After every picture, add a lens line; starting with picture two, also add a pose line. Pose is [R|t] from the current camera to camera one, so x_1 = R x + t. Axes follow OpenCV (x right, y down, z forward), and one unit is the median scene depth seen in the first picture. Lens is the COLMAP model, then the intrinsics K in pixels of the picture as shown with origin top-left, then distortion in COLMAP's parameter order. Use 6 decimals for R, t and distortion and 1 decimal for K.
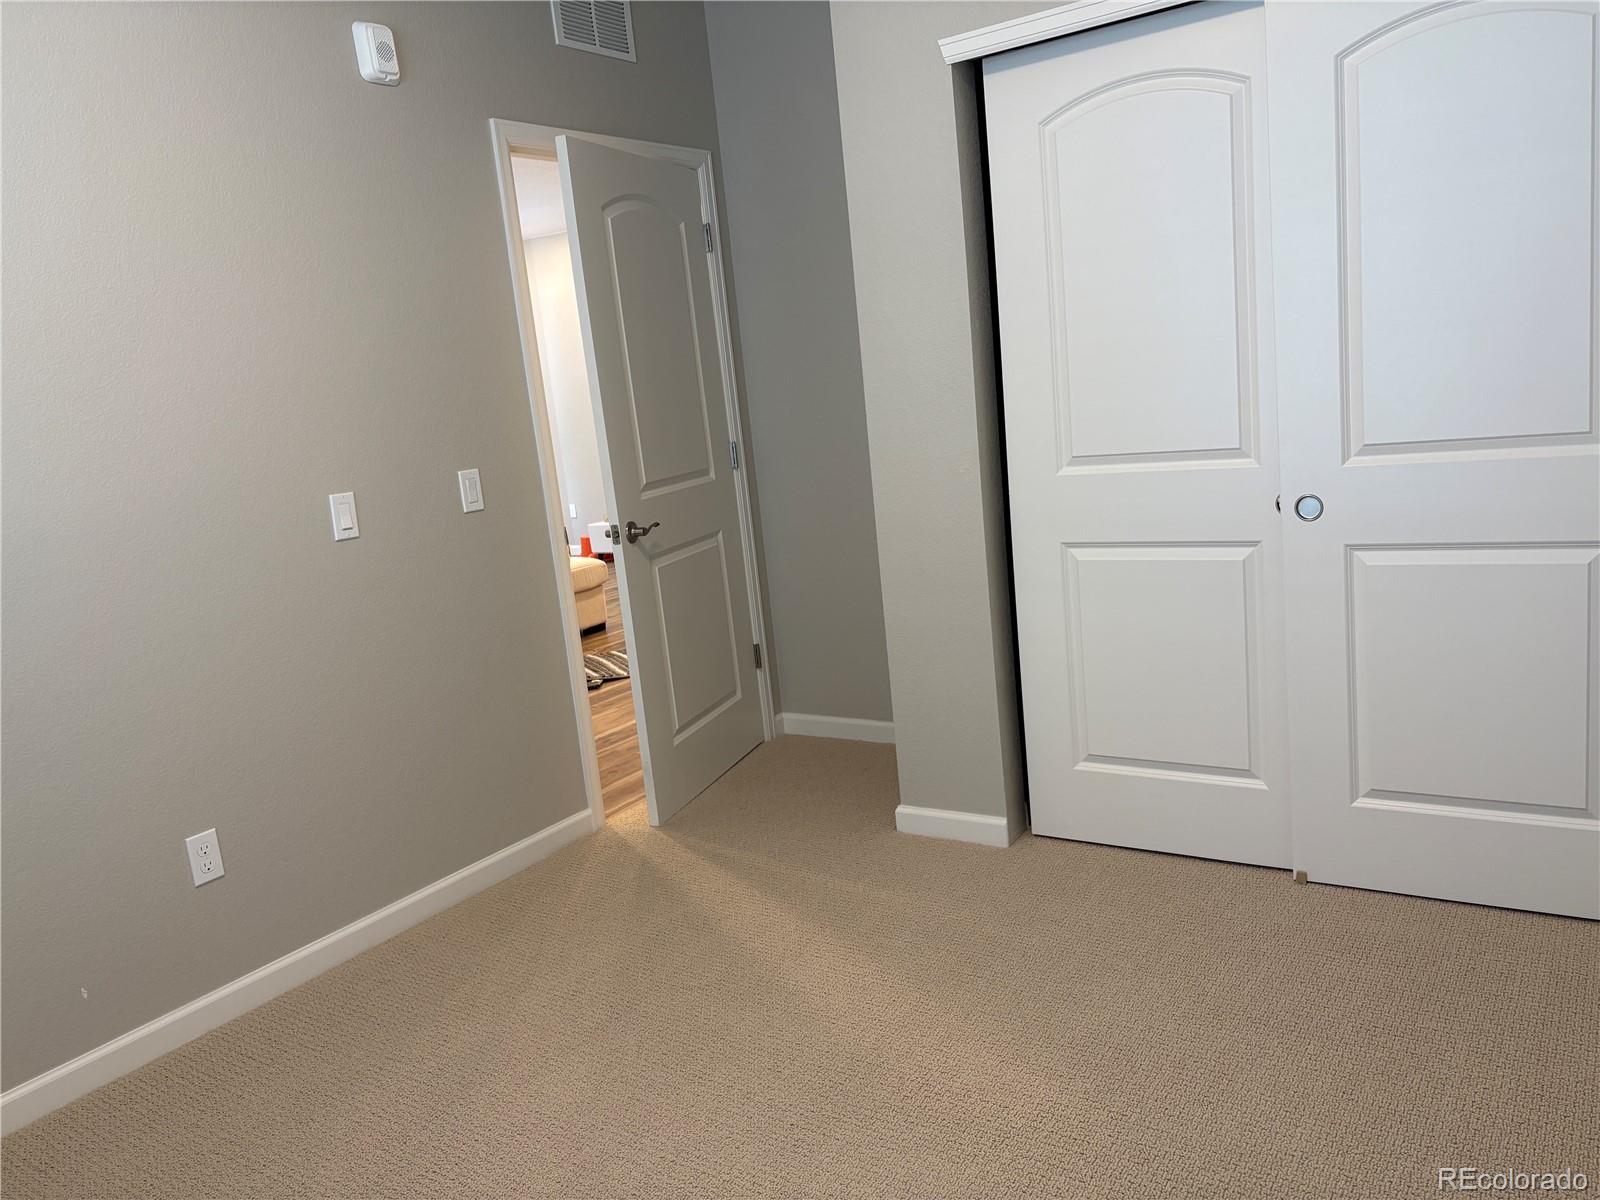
lens RADIAL K [[1211.8, 0, 805.6], [0, 1211.8, 604.7], [0, 0, 1]] dist [0.044290, -0.046836]
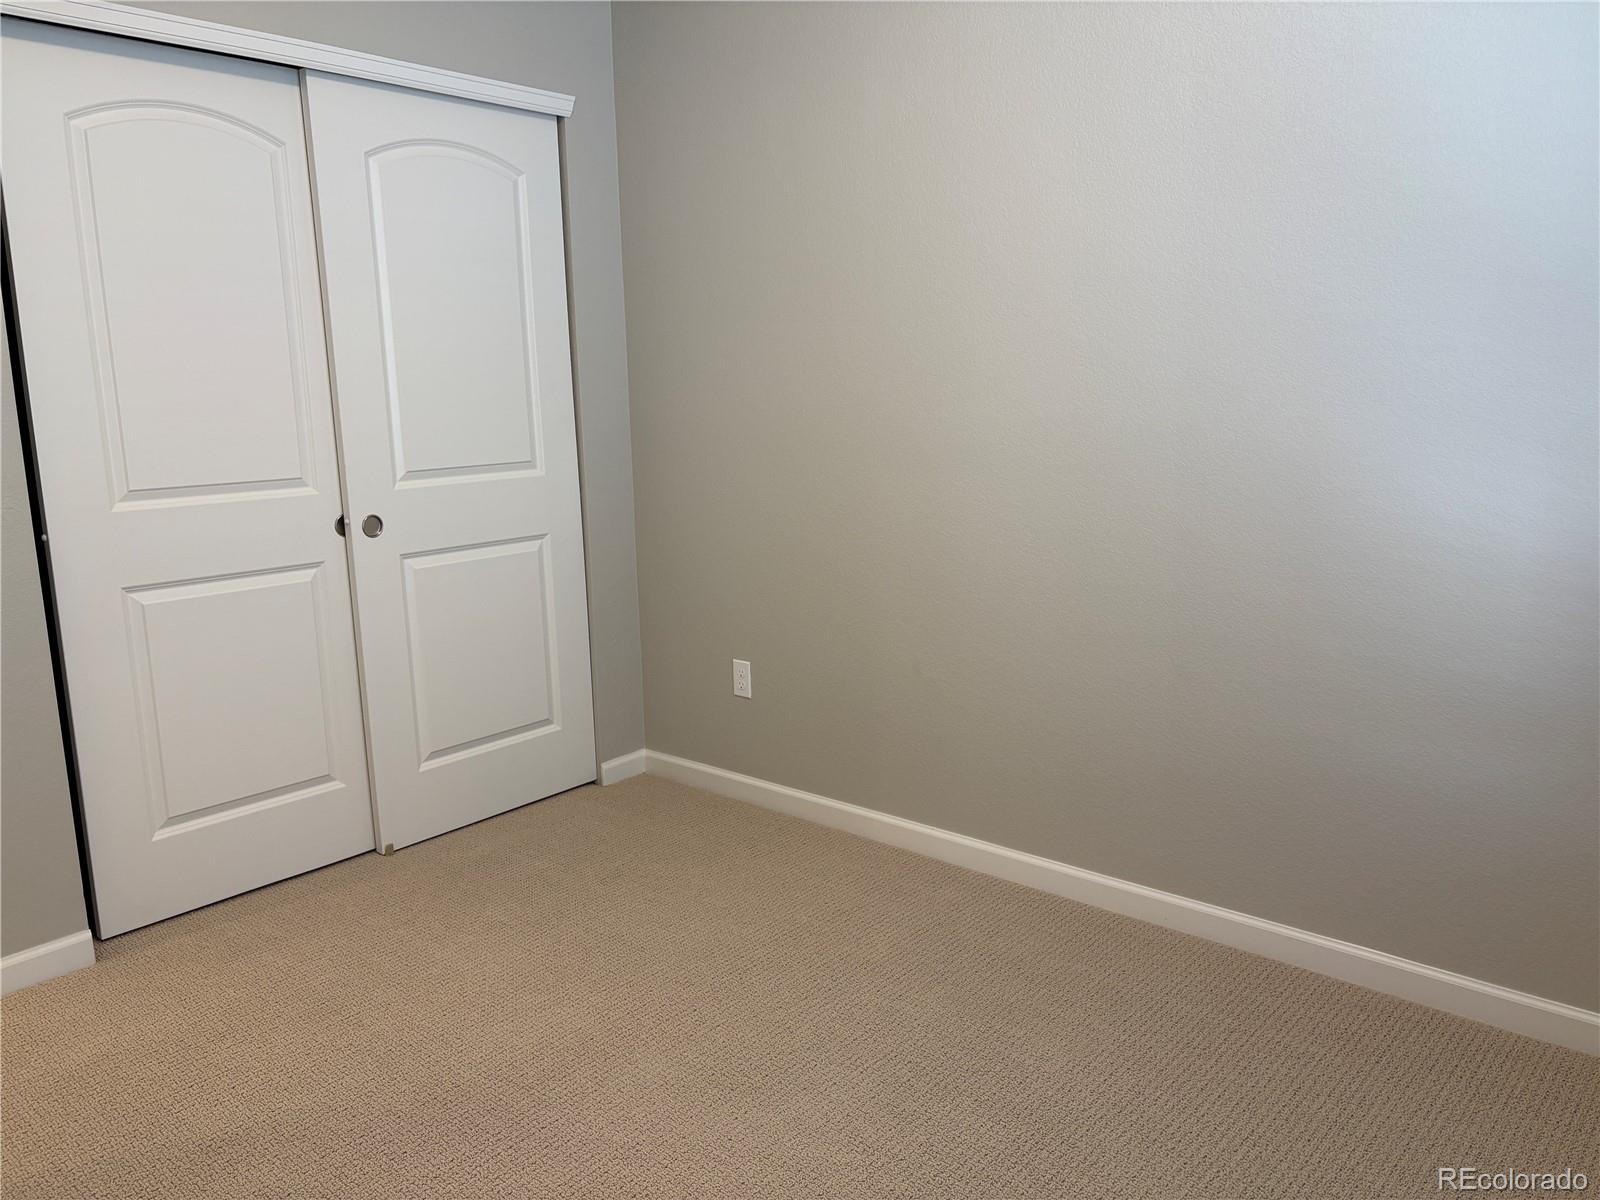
lens RADIAL K [[1211.8, 0, 790.1], [0, 1211.8, 594.6], [0, 0, 1]] dist [0.044290, -0.046836]
pose [[0.155380, -0.094495, 0.983325, -0.601327], [0.183201, 0.980903, 0.065314, -0.015793], [-0.970719, 0.169998, 0.169724, 0.385270]]
